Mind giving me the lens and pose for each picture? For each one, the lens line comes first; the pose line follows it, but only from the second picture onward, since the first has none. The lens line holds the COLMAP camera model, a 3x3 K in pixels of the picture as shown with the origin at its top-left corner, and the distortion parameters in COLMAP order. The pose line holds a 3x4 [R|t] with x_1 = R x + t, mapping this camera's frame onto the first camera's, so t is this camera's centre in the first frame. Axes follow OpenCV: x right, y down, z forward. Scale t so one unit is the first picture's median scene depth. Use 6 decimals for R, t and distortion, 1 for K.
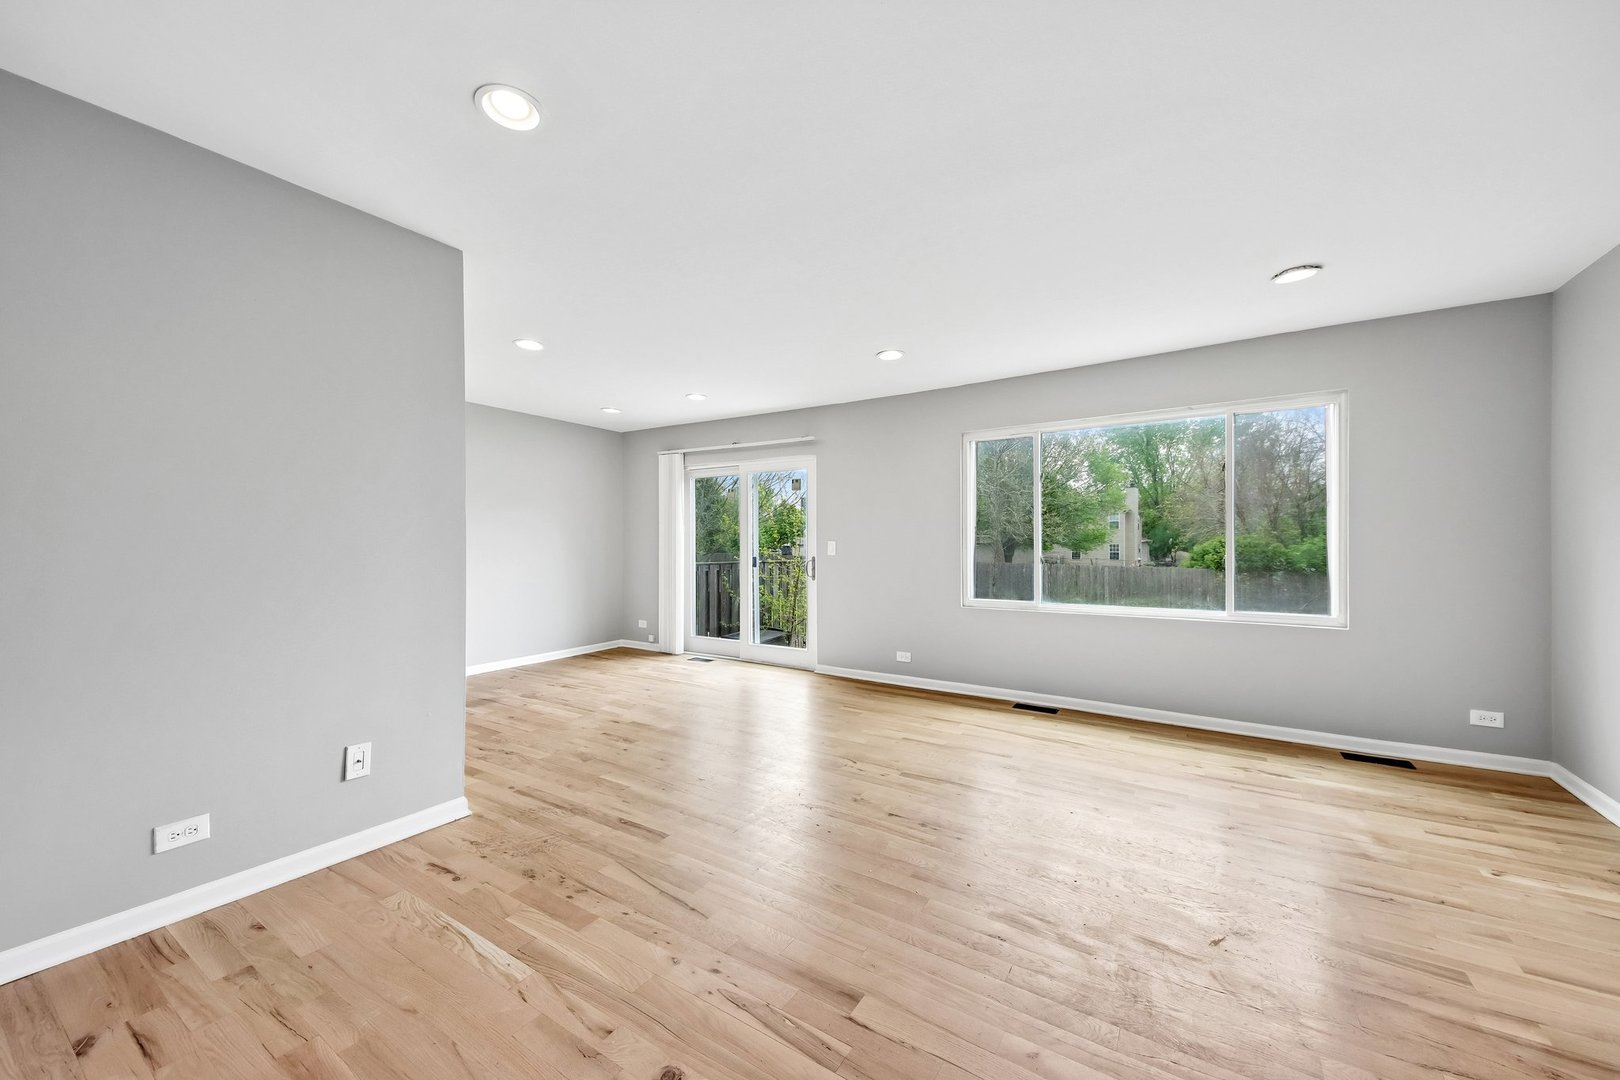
lens RADIAL K [[609.1, 0, 800.5], [0, 609.1, 536.9], [0, 0, 1]] dist [0.059794, -0.028376]
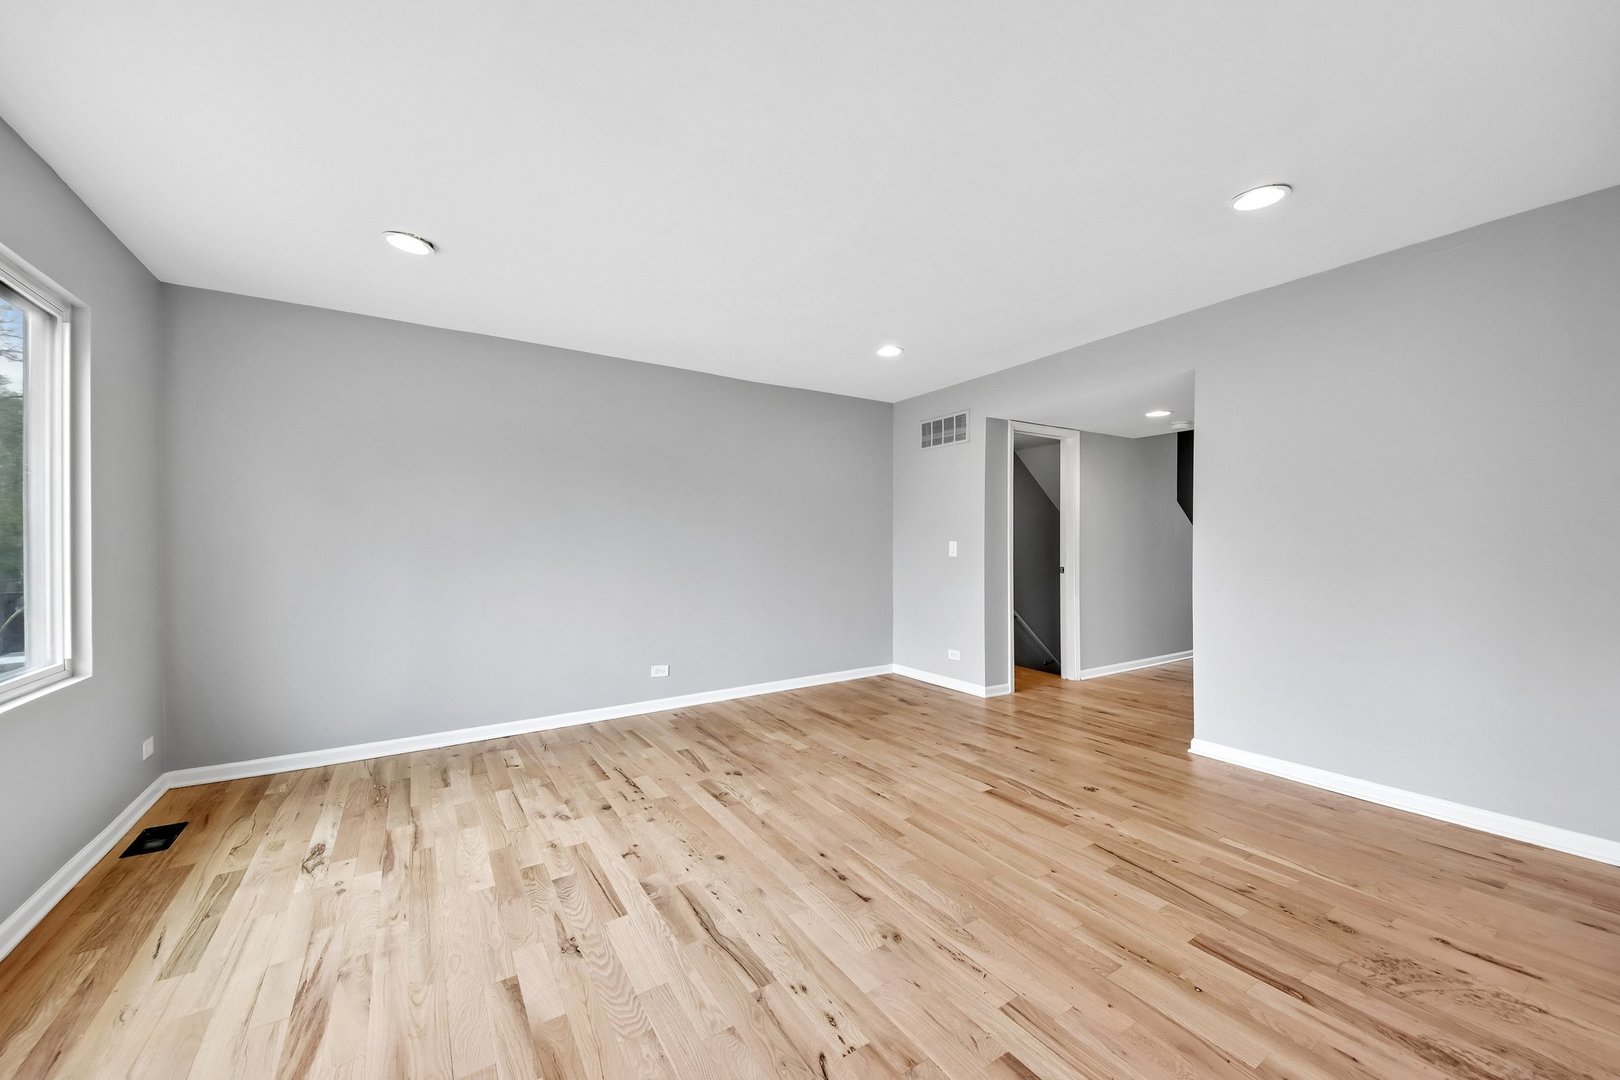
lens RADIAL K [[601.3, 0, 800.3], [0, 601.3, 554.5], [0, 0, 1]] dist [0.057107, -0.030183]
pose [[-0.907730, -0.004028, 0.419536, -0.084903], [0.001258, 0.999923, 0.012323, 0.015003], [-0.419553, 0.011713, -0.907655, 1.555649]]
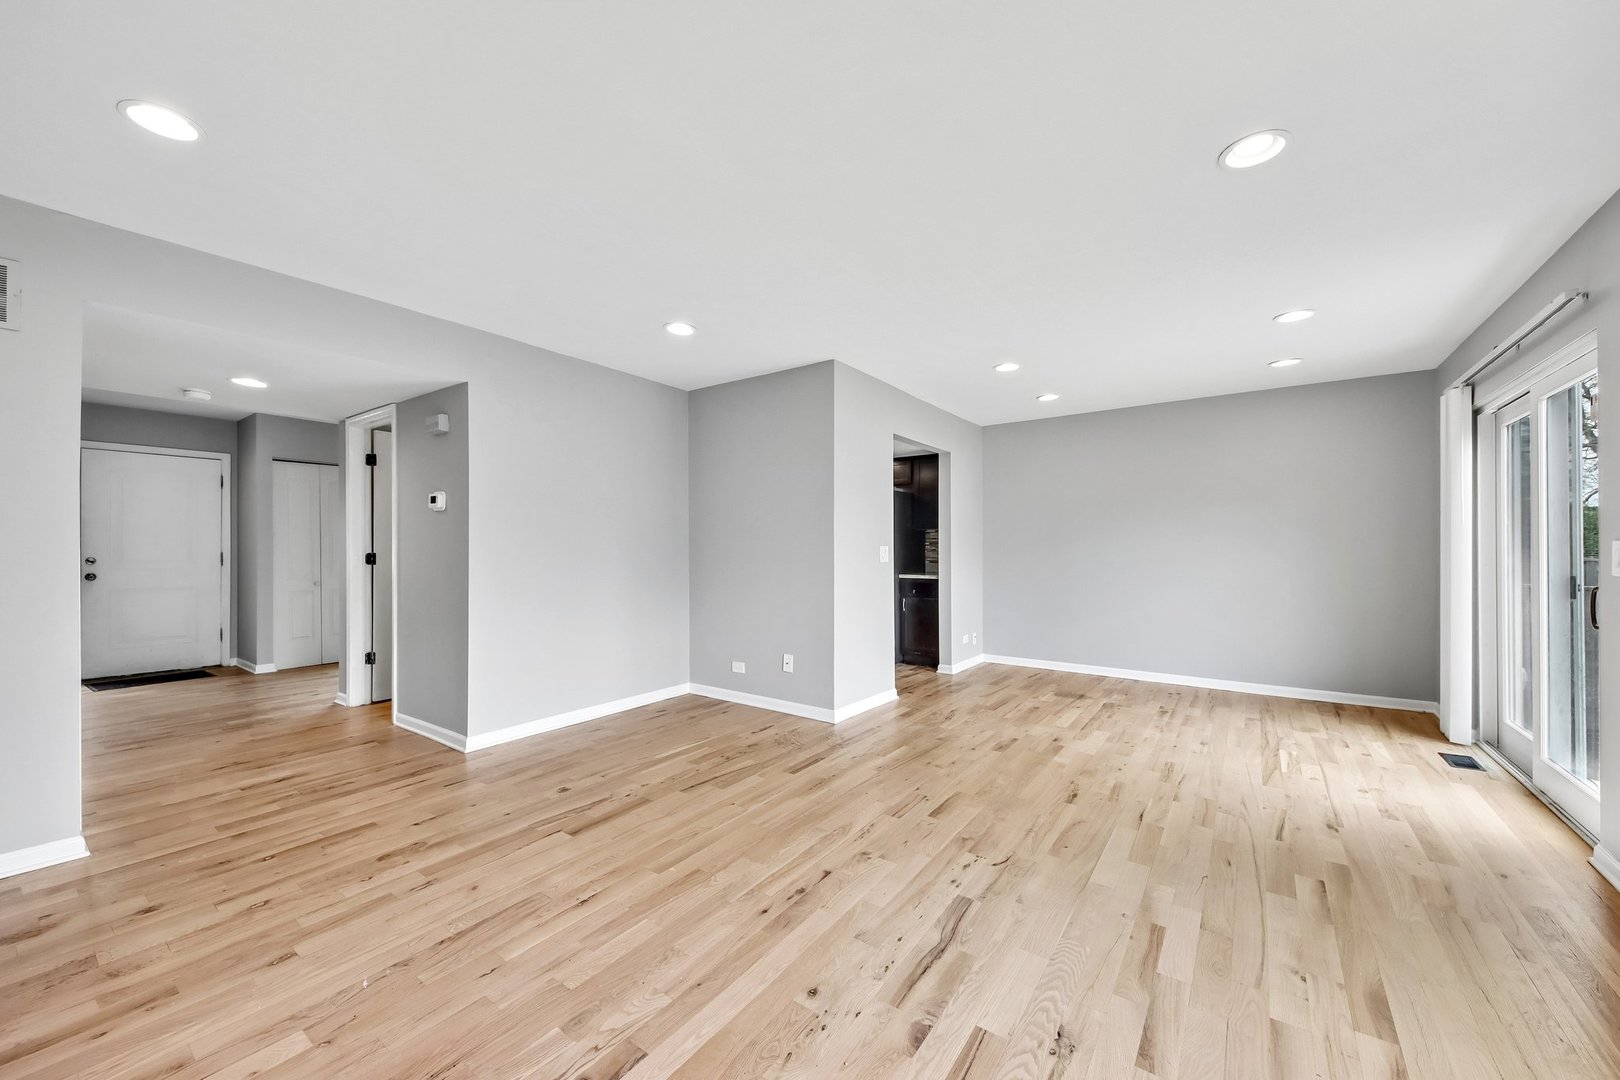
lens RADIAL K [[609.1, 0, 800.5], [0, 609.1, 536.9], [0, 0, 1]] dist [0.059794, -0.028376]
pose [[-0.060374, -0.014005, -0.998078, 0.901797], [0.007501, 0.999867, -0.014484, 0.006564], [0.998148, -0.008361, -0.060260, 0.924319]]
